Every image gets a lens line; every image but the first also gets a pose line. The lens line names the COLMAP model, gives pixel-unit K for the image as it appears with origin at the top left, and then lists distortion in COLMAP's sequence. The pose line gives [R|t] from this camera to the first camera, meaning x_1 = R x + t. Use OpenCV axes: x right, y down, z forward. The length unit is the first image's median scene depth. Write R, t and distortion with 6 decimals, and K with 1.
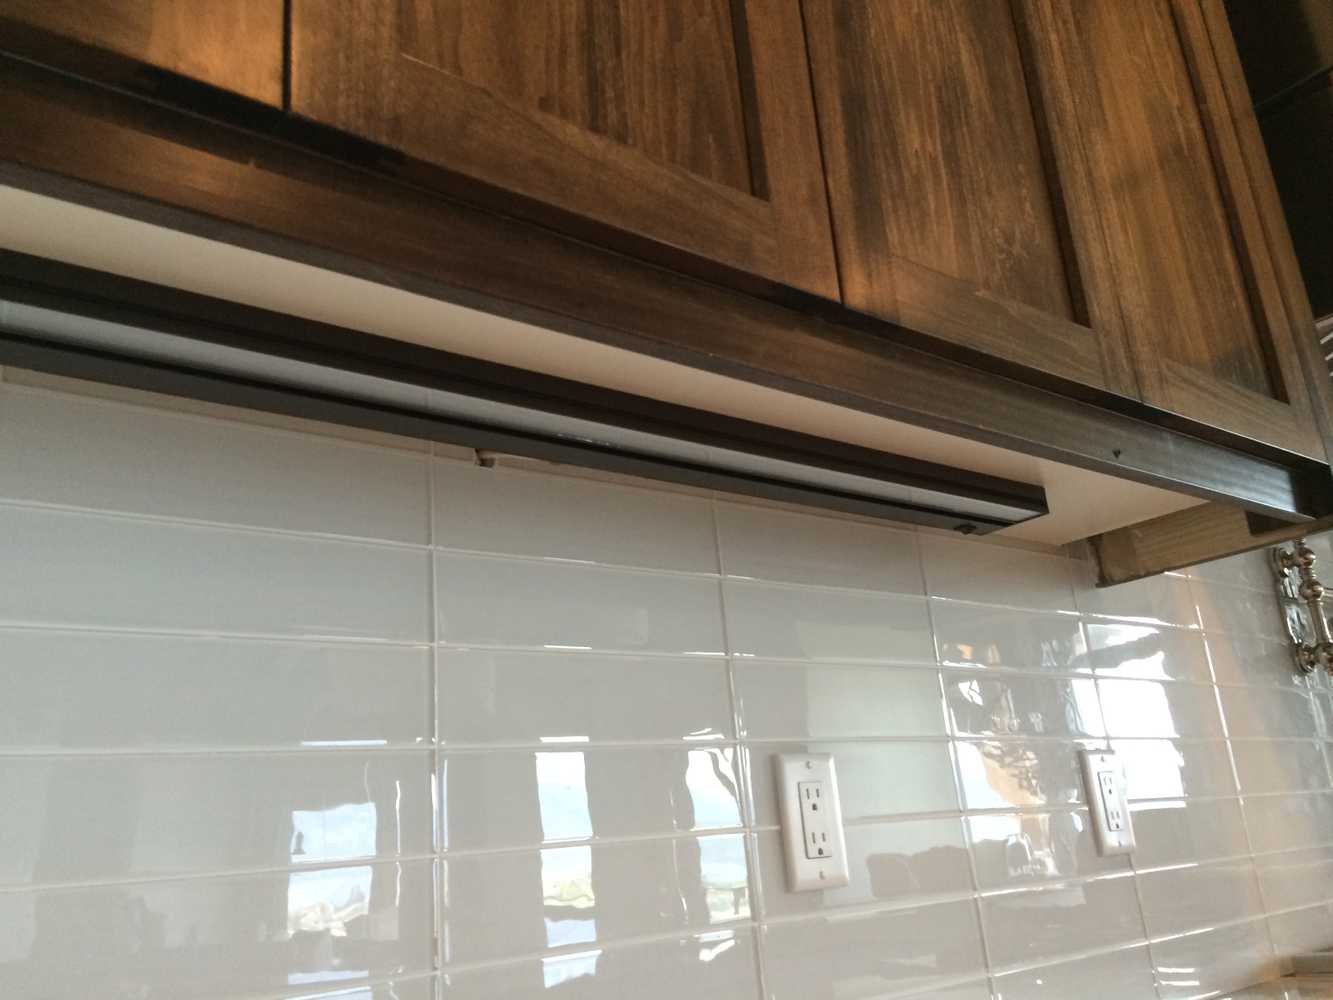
lens RADIAL K [[1126.9, 0, 666.5], [0, 1126.9, 500.0], [0, 0, 1]] dist [0.085317, -0.111803]
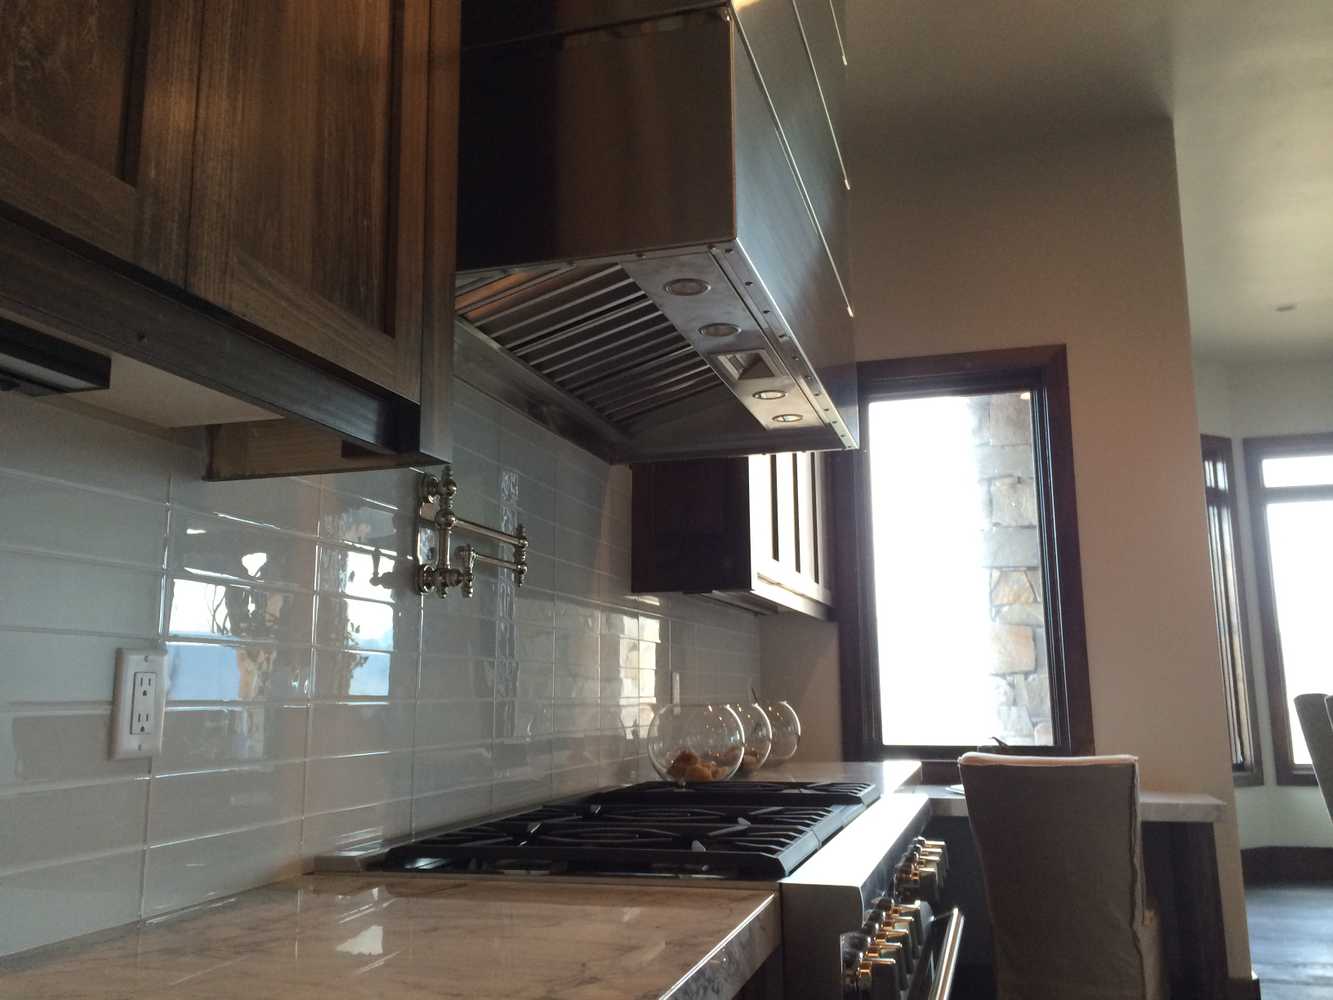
lens RADIAL K [[1126.9, 0, 666.5], [0, 1126.9, 500.0], [0, 0, 1]] dist [0.085317, -0.111803]
pose [[0.809188, 0.175560, 0.560707, 0.180323], [-0.235074, 0.971343, 0.035115, -0.032775], [-0.538474, -0.160222, 0.827269, 0.017465]]
